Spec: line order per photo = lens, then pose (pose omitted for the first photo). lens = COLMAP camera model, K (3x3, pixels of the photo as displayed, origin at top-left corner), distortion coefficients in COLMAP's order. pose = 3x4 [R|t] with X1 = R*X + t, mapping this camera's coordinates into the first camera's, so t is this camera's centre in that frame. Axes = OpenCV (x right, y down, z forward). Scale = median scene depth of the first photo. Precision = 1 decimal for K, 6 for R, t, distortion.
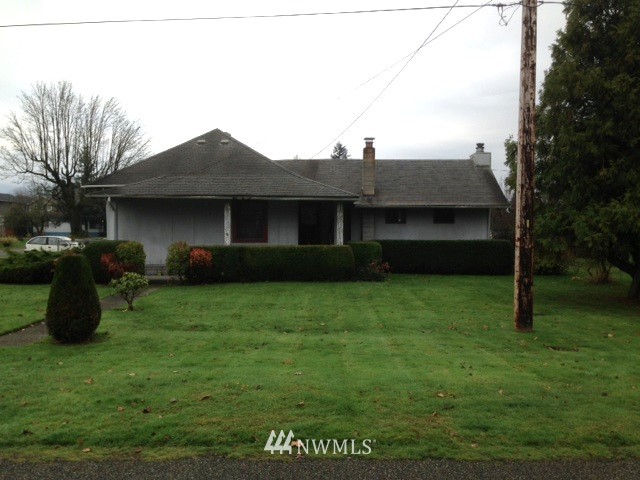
lens RADIAL K [[596.3, 0, 320.0], [0, 596.3, 240.0], [0, 0, 1]] dist [0.101585, -0.119086]
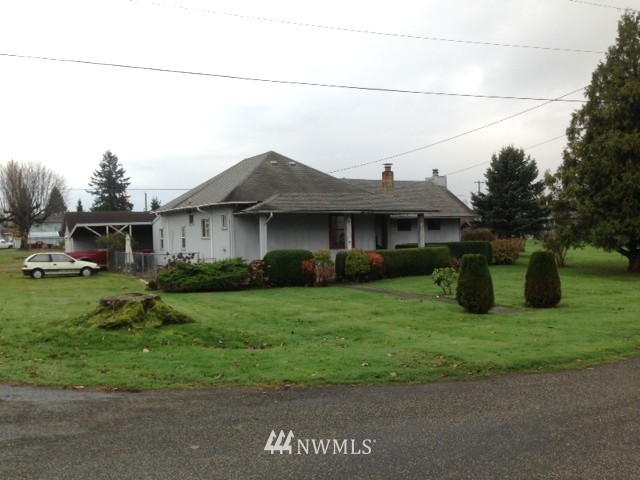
lens RADIAL K [[596.3, 0, 320.0], [0, 596.3, 240.0], [0, 0, 1]] dist [0.101585, -0.119086]
pose [[0.877344, -0.028061, 0.479041, -0.640259], [0.035761, 0.999336, -0.006956, -0.005777], [-0.478528, 0.023234, 0.877765, -0.031190]]
